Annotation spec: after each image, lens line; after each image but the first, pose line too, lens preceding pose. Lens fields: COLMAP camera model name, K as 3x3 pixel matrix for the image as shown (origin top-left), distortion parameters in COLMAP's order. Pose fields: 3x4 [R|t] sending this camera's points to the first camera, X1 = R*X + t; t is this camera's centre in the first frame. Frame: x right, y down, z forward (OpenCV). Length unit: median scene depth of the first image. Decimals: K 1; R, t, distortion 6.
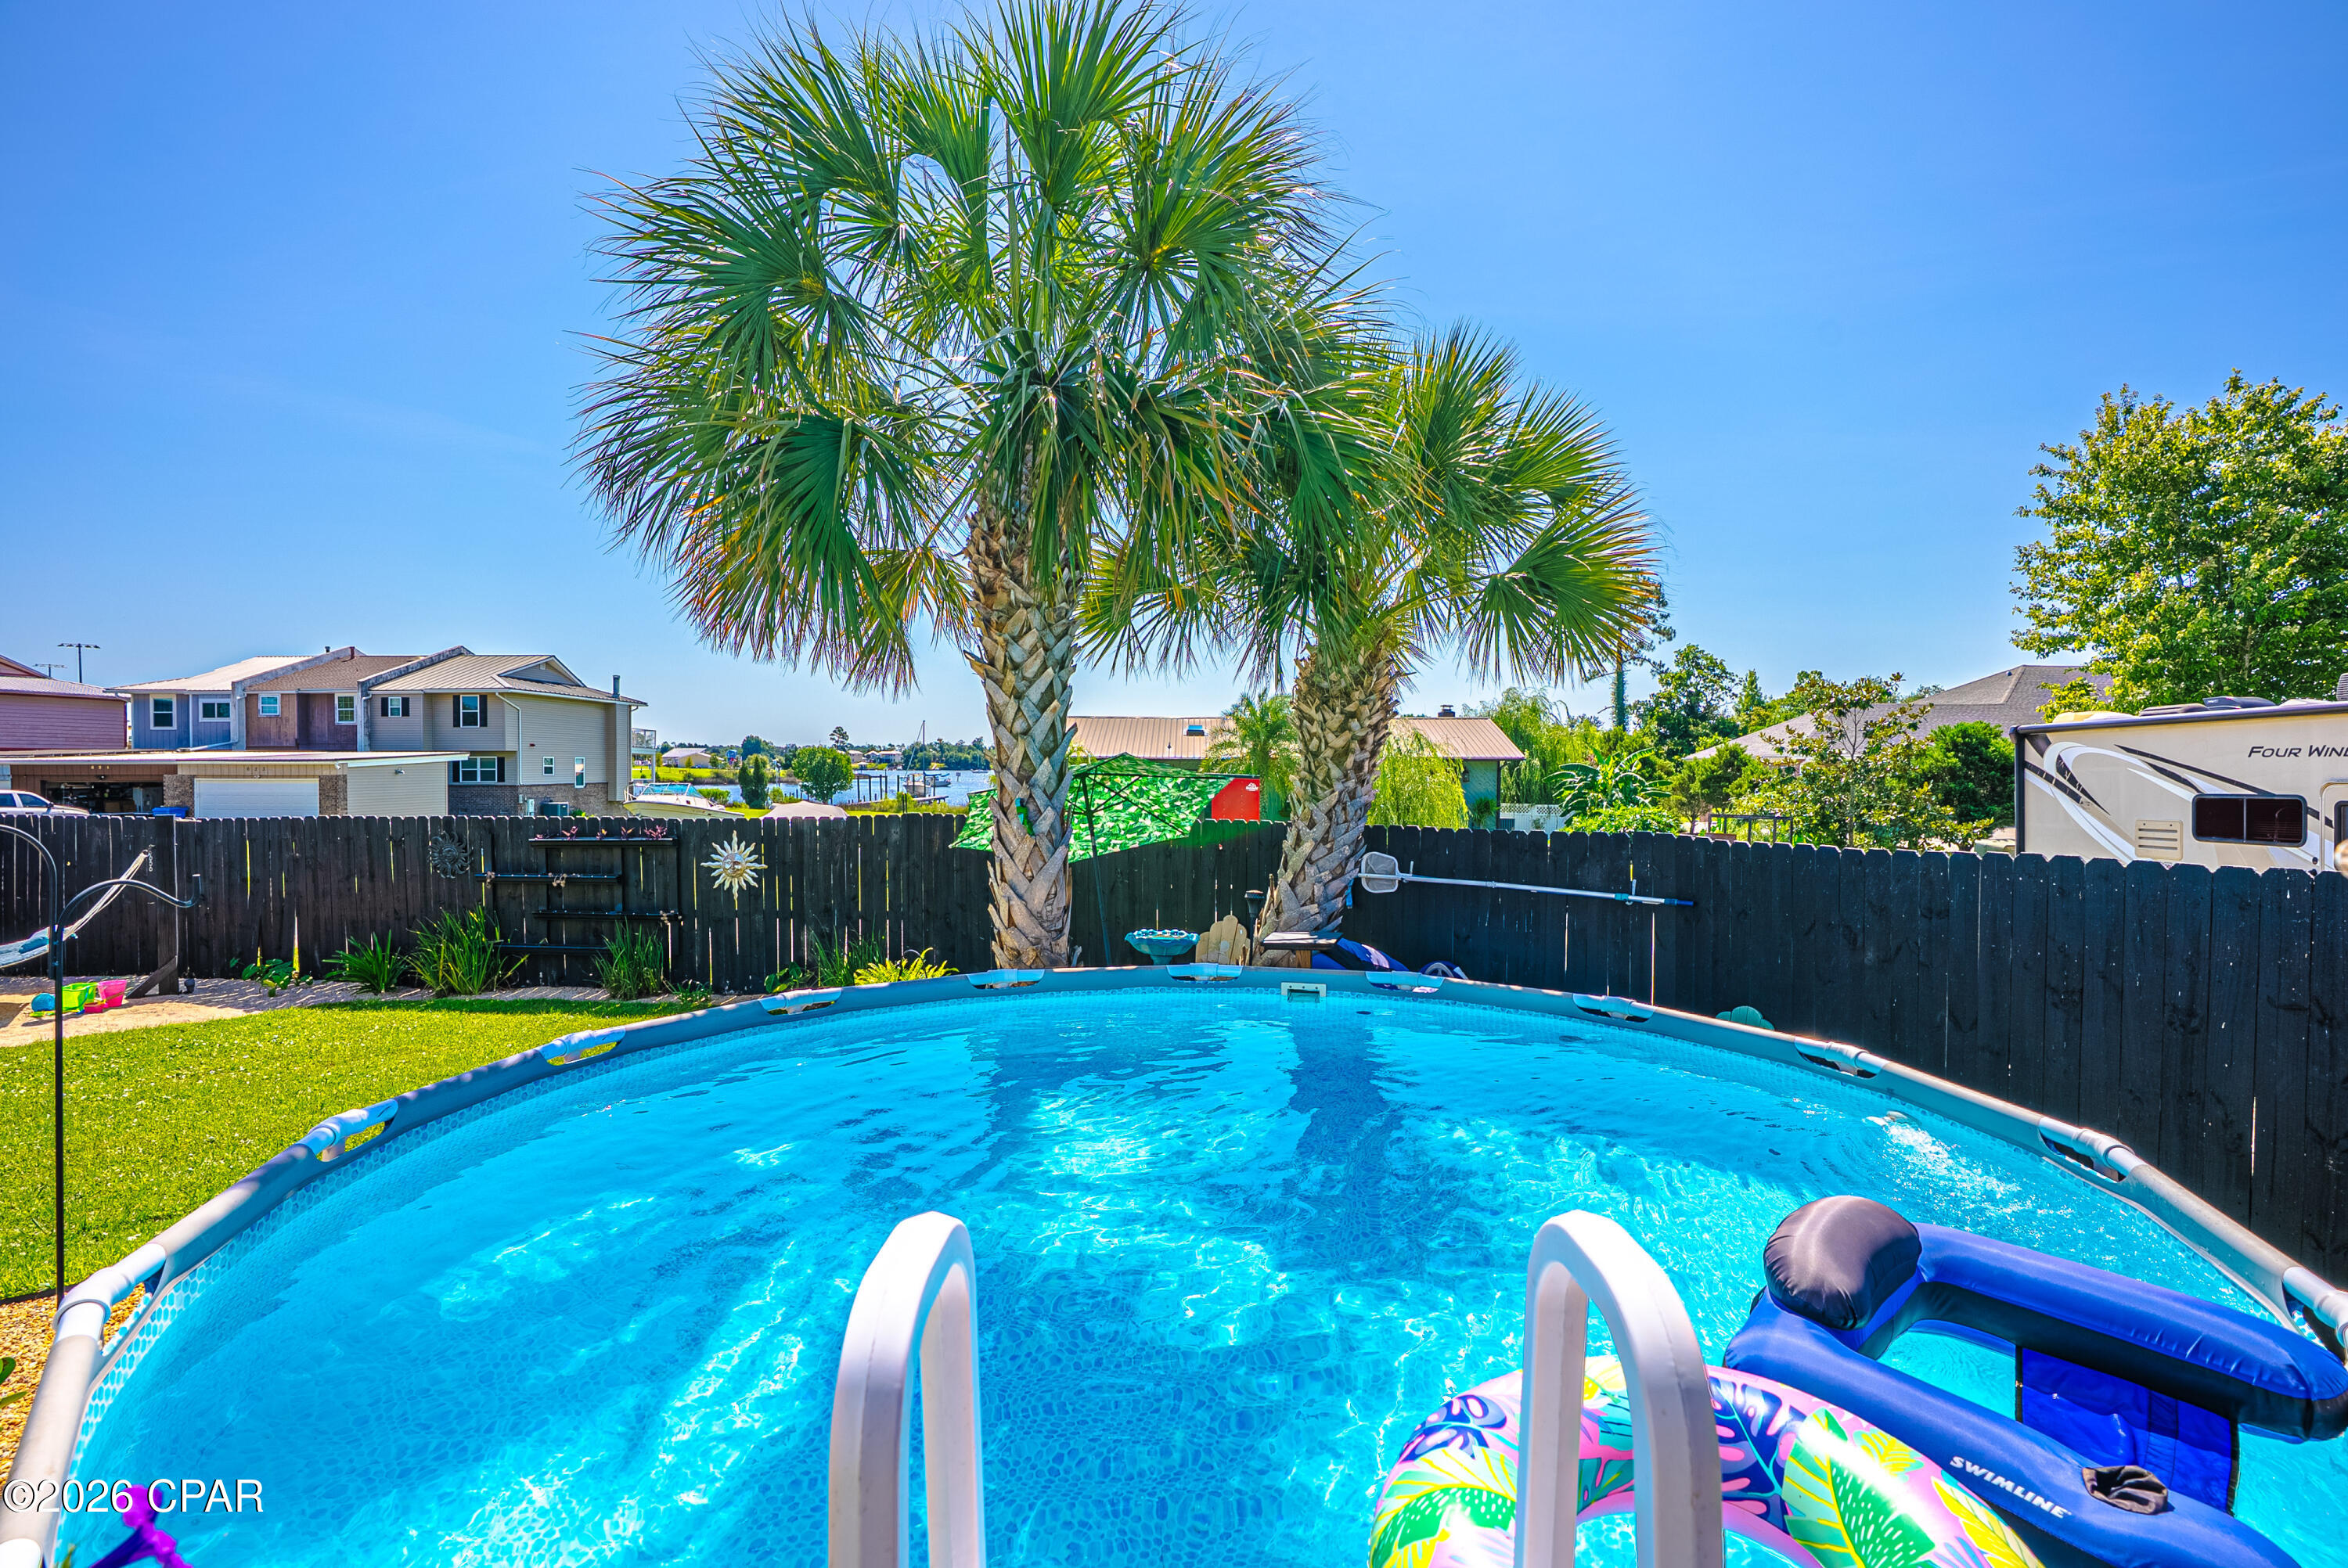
lens RADIAL K [[1103.2, 0, 1183.8], [0, 1103.2, 782.8], [0, 0, 1]] dist [-0.068033, 0.027448]
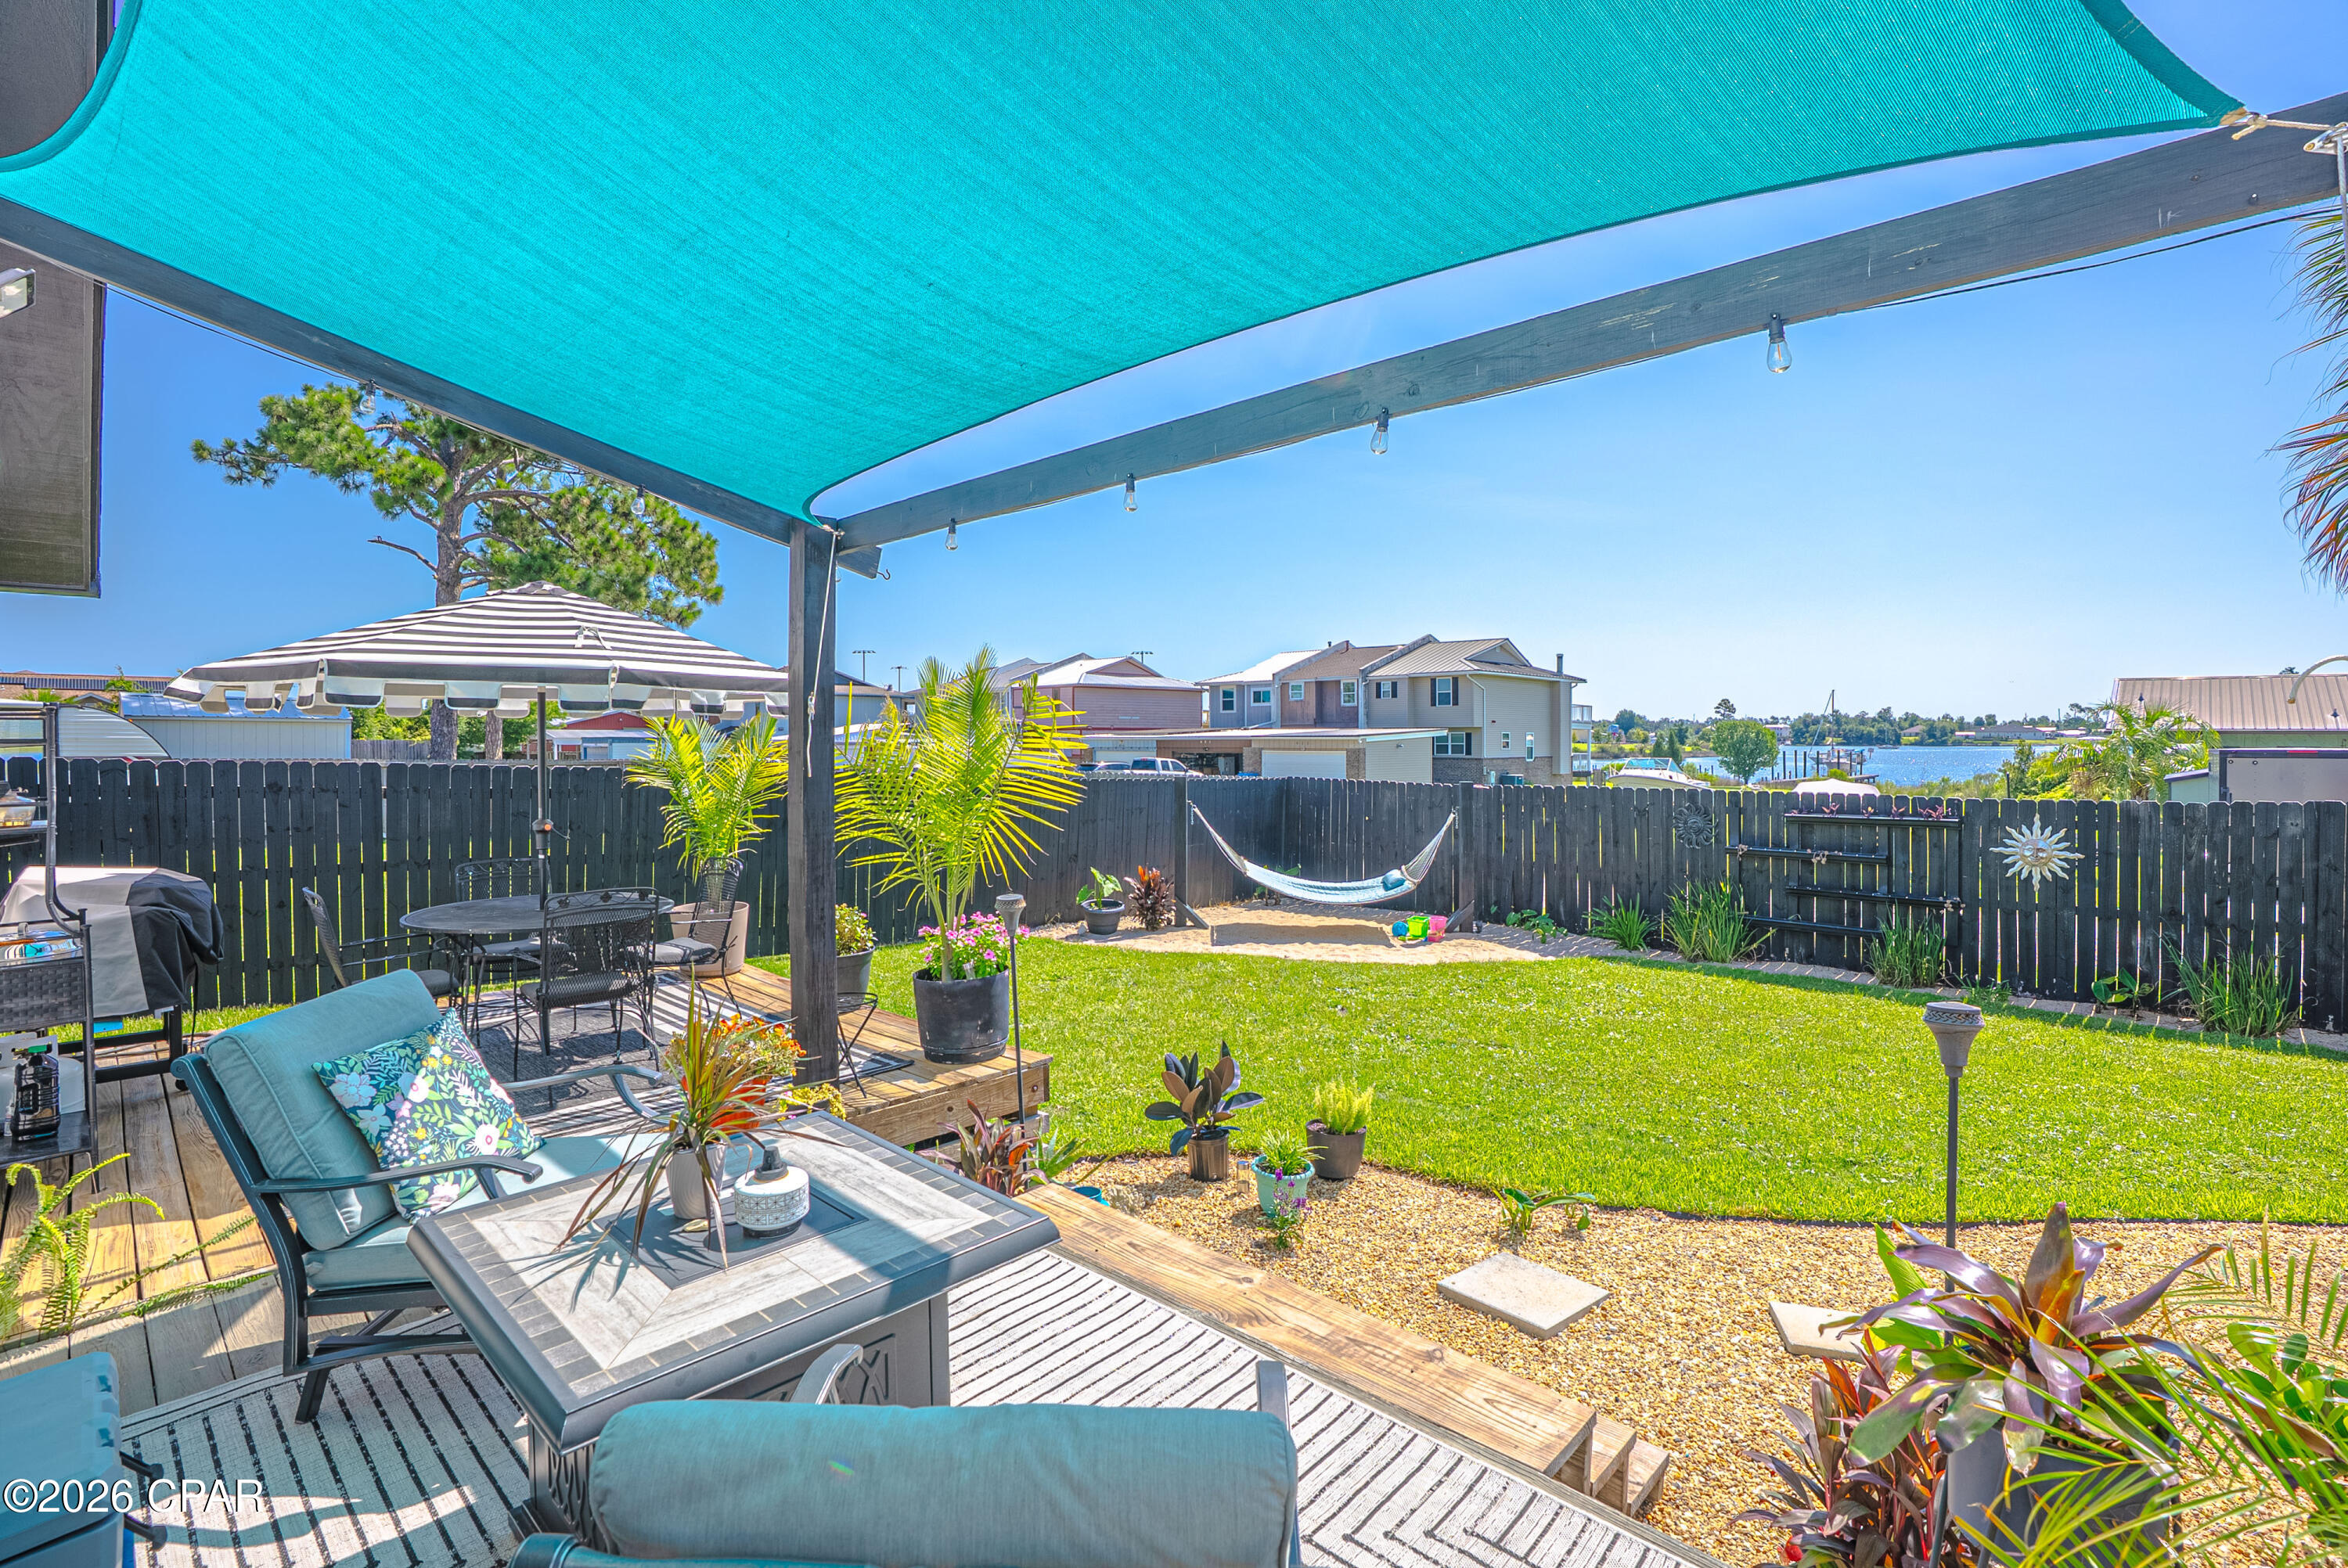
lens RADIAL K [[1105.9, 0, 1180.8], [0, 1105.9, 759.7], [0, 0, 1]] dist [-0.069147, 0.028561]
pose [[0.728338, 0.010614, -0.685136, -0.339558], [-0.009203, 0.999941, 0.005708, 0.001201], [0.685157, 0.002148, 0.728393, -0.121654]]
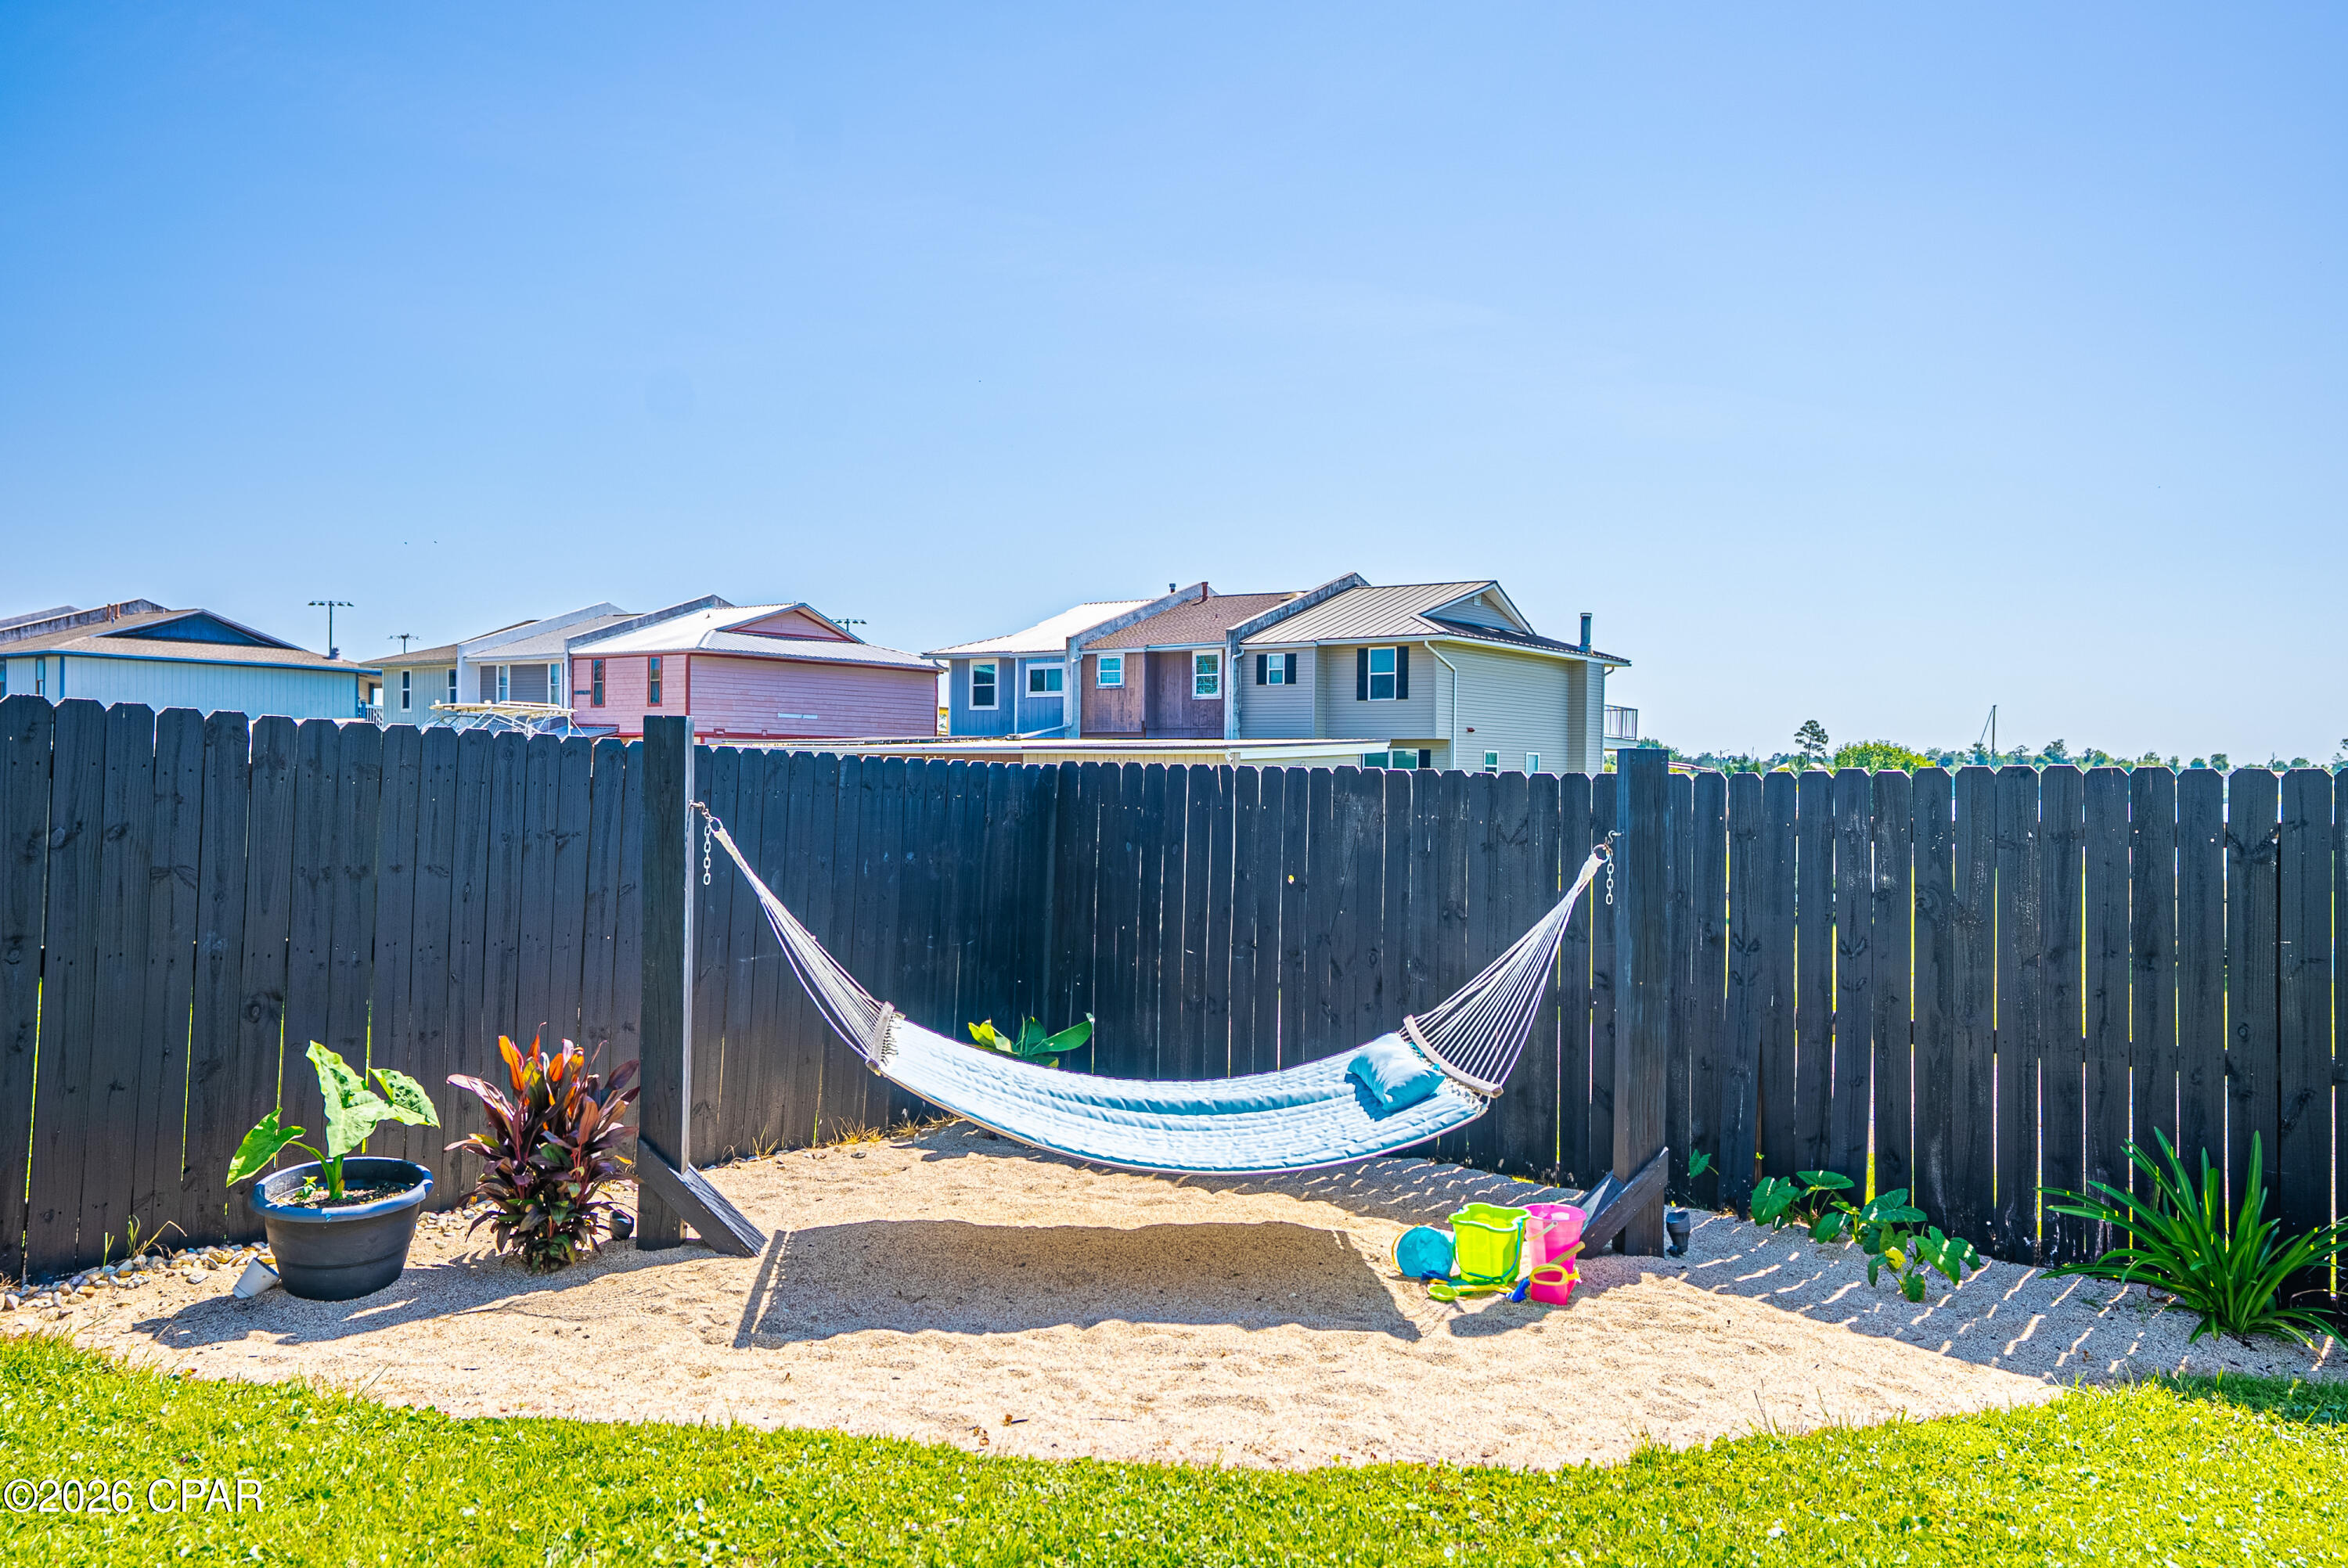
lens RADIAL K [[1832.7, 0, 1174.0], [0, 1832.7, 784.0], [0, 0, 1]] dist [0.008569, 0.001871]
pose [[0.815193, 0.009360, -0.579114, -0.717835], [-0.020635, 0.999704, -0.012889, 0.052428], [0.578822, 0.022457, 0.815145, 0.397089]]
